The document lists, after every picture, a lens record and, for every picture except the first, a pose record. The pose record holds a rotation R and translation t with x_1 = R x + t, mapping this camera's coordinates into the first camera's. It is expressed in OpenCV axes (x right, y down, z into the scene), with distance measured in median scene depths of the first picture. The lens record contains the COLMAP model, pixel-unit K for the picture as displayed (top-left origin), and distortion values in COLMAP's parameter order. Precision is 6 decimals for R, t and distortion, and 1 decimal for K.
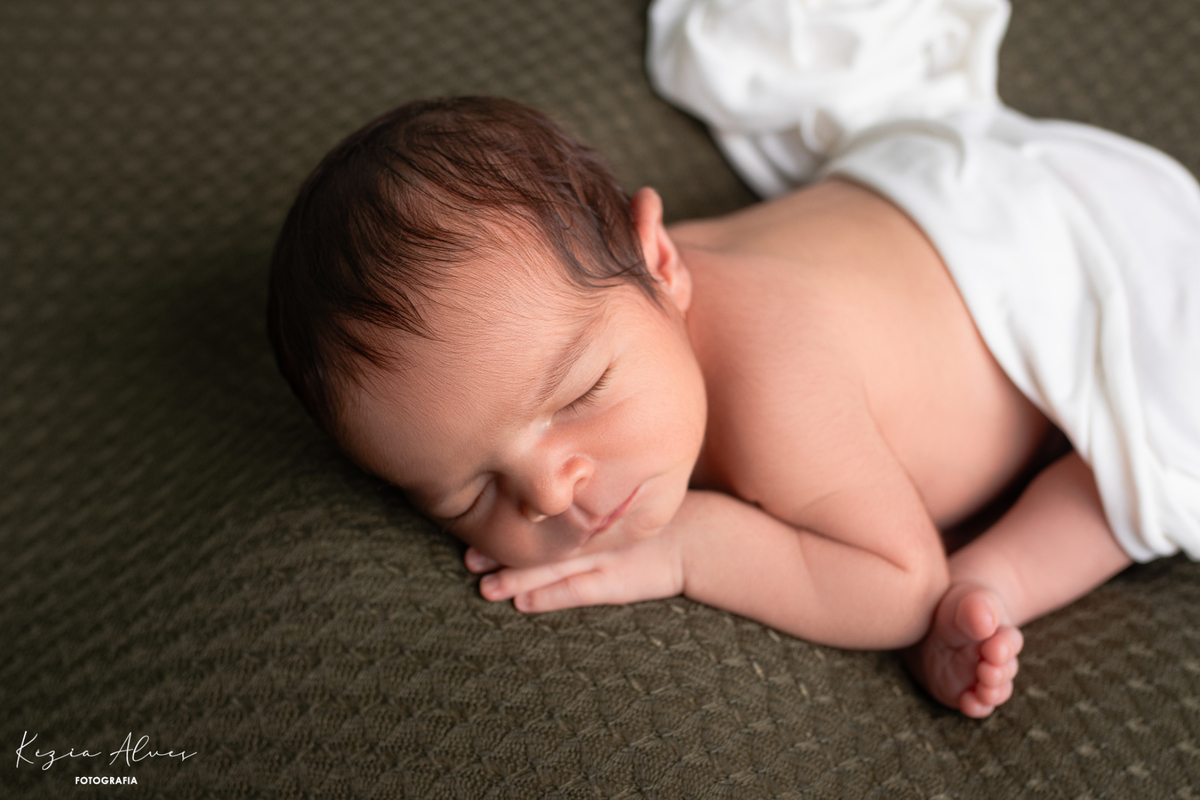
lens RADIAL K [[2000.5, 0, 597.1], [0, 2000.5, 392.6], [0, 0, 1]] dist [0.020001, 0.000000]
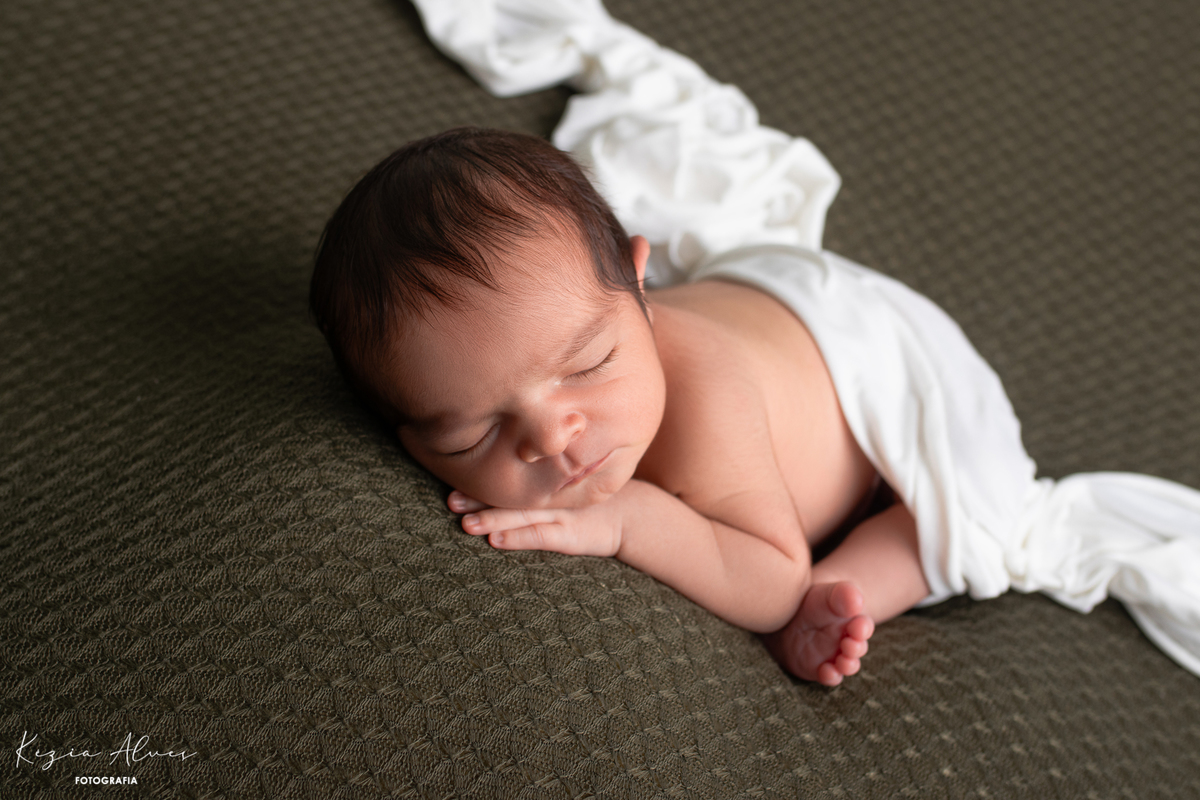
lens RADIAL K [[2000.5, 0, 605.3], [0, 2000.5, 406.3], [0, 0, 1]] dist [0.020001, 0.000000]
pose [[0.950824, 0.164294, 0.262567, -0.304561], [-0.122624, 0.978133, -0.167988, 0.220768], [-0.284425, 0.127530, 0.950178, -0.177655]]
